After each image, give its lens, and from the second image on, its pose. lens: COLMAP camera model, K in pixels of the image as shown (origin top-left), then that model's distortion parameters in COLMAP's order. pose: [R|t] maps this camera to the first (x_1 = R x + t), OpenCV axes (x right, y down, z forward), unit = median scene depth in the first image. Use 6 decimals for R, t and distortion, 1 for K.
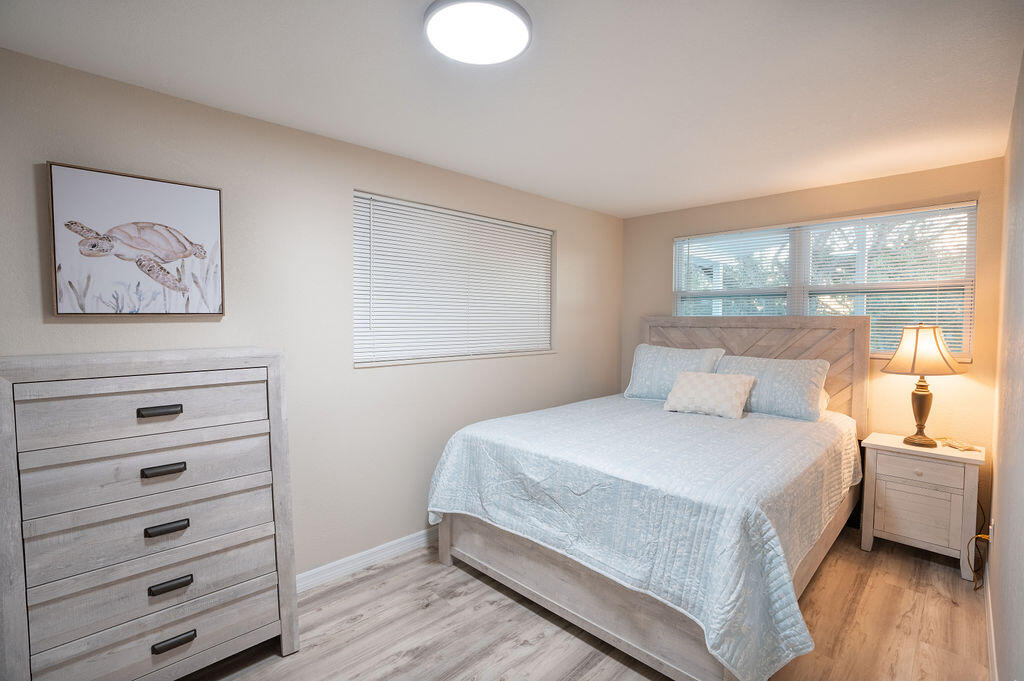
lens RADIAL K [[465.8, 0, 512.0], [0, 465.8, 340.5], [0, 0, 1]] dist [-0.062887, 0.024753]
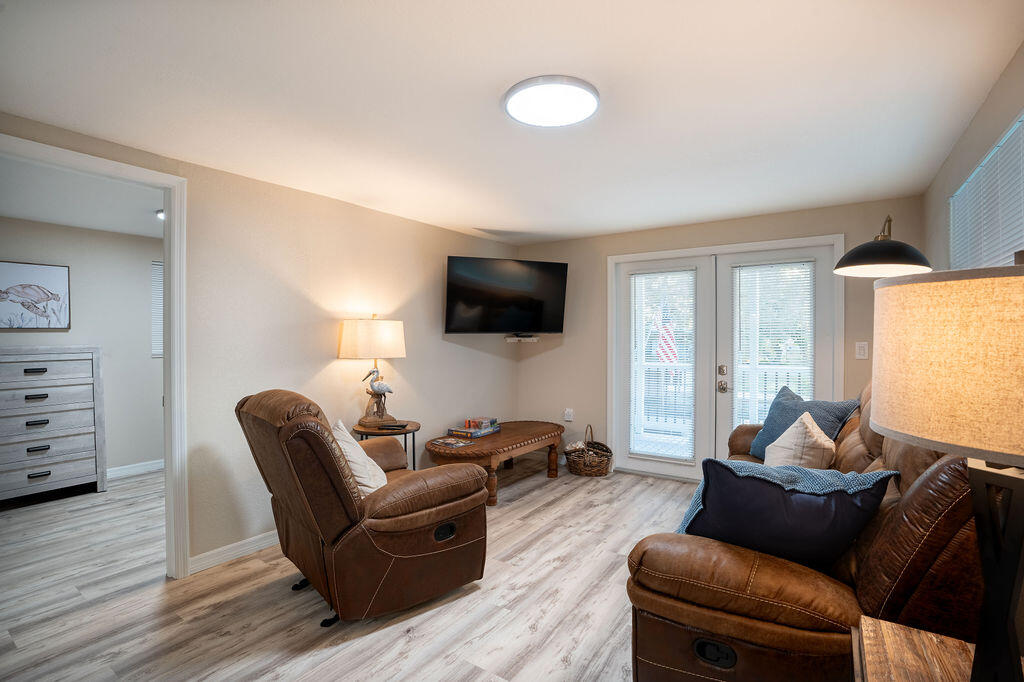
lens RADIAL K [[463.0, 0, 512.0], [0, 463.0, 341.0], [0, 0, 1]] dist [-0.016091, 0.000137]
pose [[0.983023, -0.005224, 0.183407, 0.937489], [0.010643, 0.999535, -0.028574, 0.077983], [-0.183173, 0.030041, 0.982622, -1.366120]]
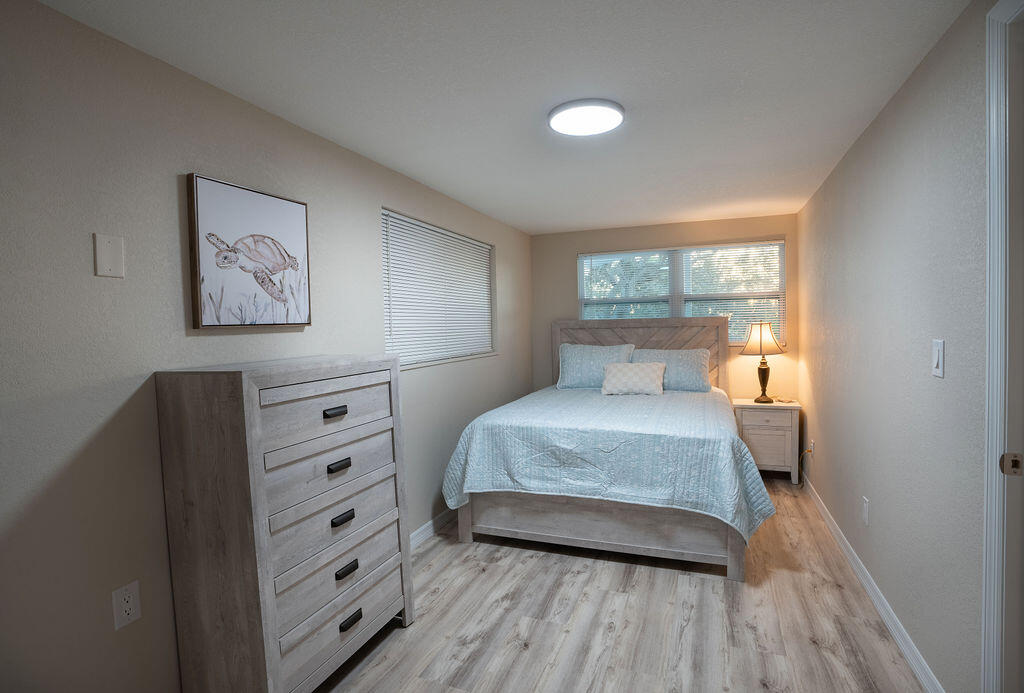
lens RADIAL K [[495.6, 0, 512.0], [0, 495.6, 346.5], [0, 0, 1]] dist [-0.062707, 0.028867]
pose [[0.916866, -0.040711, 0.397114, -0.681635], [0.042932, 0.999073, 0.003299, 0.009463], [-0.396880, 0.014024, 0.917763, -0.214588]]
